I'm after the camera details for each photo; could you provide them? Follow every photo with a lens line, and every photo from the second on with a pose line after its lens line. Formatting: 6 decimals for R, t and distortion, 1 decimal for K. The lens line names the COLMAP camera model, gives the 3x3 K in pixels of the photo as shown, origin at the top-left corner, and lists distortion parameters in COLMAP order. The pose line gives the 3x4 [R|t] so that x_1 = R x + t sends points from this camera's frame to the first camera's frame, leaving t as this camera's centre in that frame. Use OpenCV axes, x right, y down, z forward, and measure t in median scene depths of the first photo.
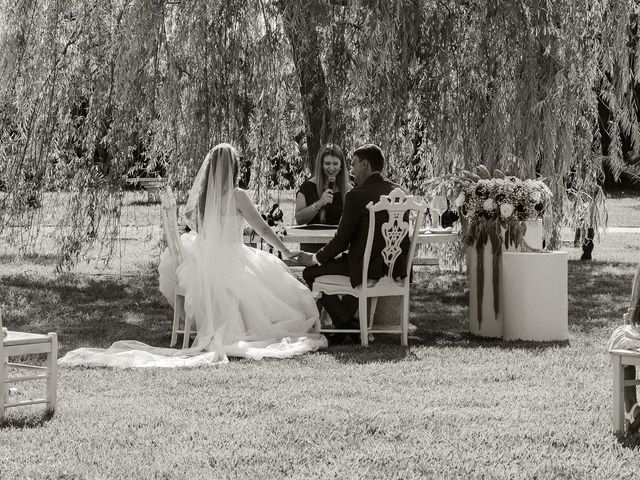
lens RADIAL K [[1073.7, 0, 320.0], [0, 1073.7, 240.0], [0, 0, 1]] dist [0.175596, 0.153764]
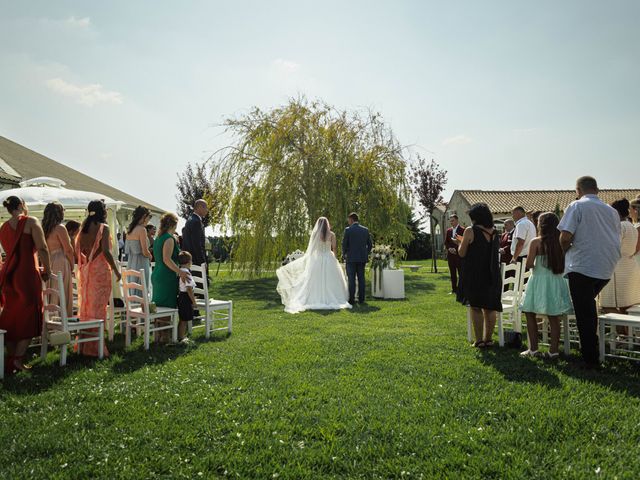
lens RADIAL K [[1073.7, 0, 320.0], [0, 1073.7, 240.0], [0, 0, 1]] dist [0.175596, 0.153764]
pose [[0.995844, -0.012856, -0.090168, 0.272081], [0.013632, 0.999875, 0.007990, -0.104699], [0.090054, -0.009185, 0.995895, -2.154199]]
